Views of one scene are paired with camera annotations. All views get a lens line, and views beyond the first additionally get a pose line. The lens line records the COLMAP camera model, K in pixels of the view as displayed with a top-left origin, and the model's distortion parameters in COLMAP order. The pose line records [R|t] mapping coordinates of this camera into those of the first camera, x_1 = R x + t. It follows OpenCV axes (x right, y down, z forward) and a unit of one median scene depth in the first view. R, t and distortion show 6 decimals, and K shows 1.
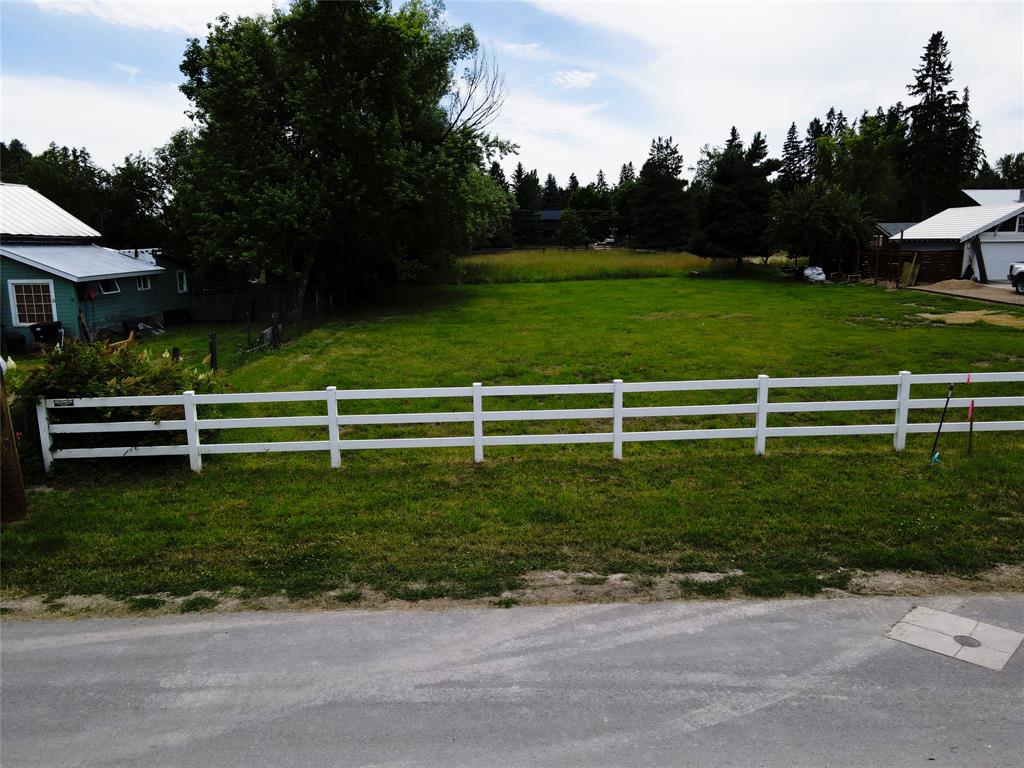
lens RADIAL K [[753.3, 0, 513.6], [0, 753.3, 381.7], [0, 0, 1]] dist [-0.003222, 0.035402]
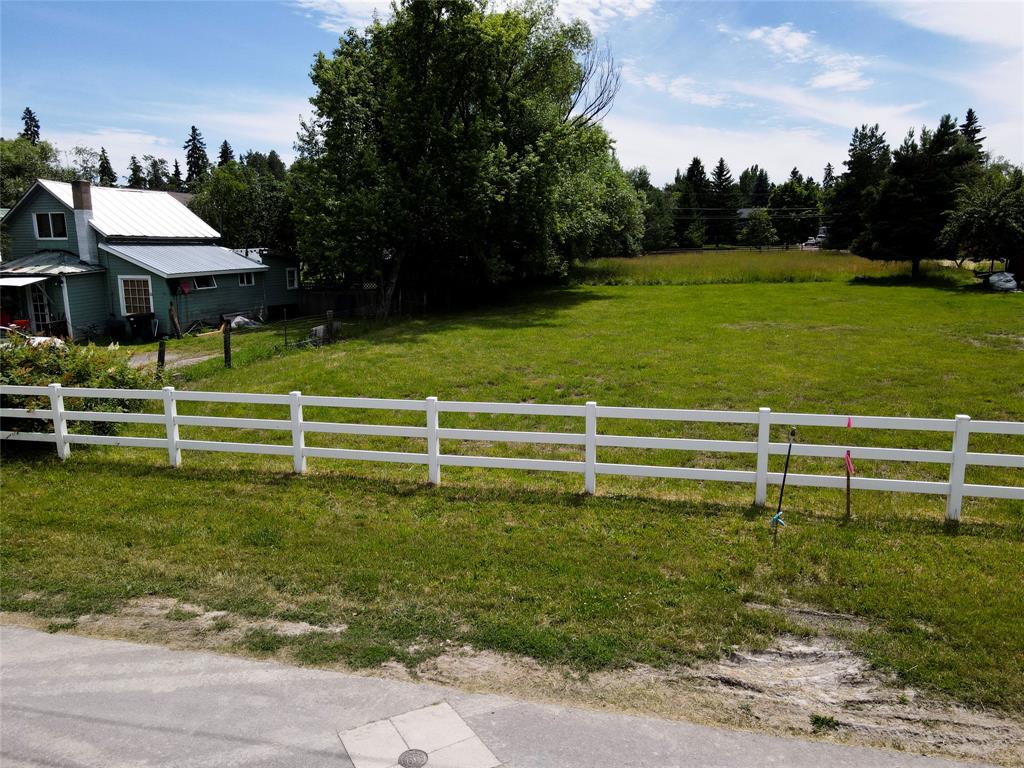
lens RADIAL K [[753.3, 0, 513.6], [0, 753.3, 381.7], [0, 0, 1]] dist [-0.003222, 0.035402]
pose [[0.959001, 0.054496, -0.278113, 0.231180], [-0.054154, 0.998493, 0.008919, -0.016296], [0.278180, 0.006508, 0.960507, 0.069886]]
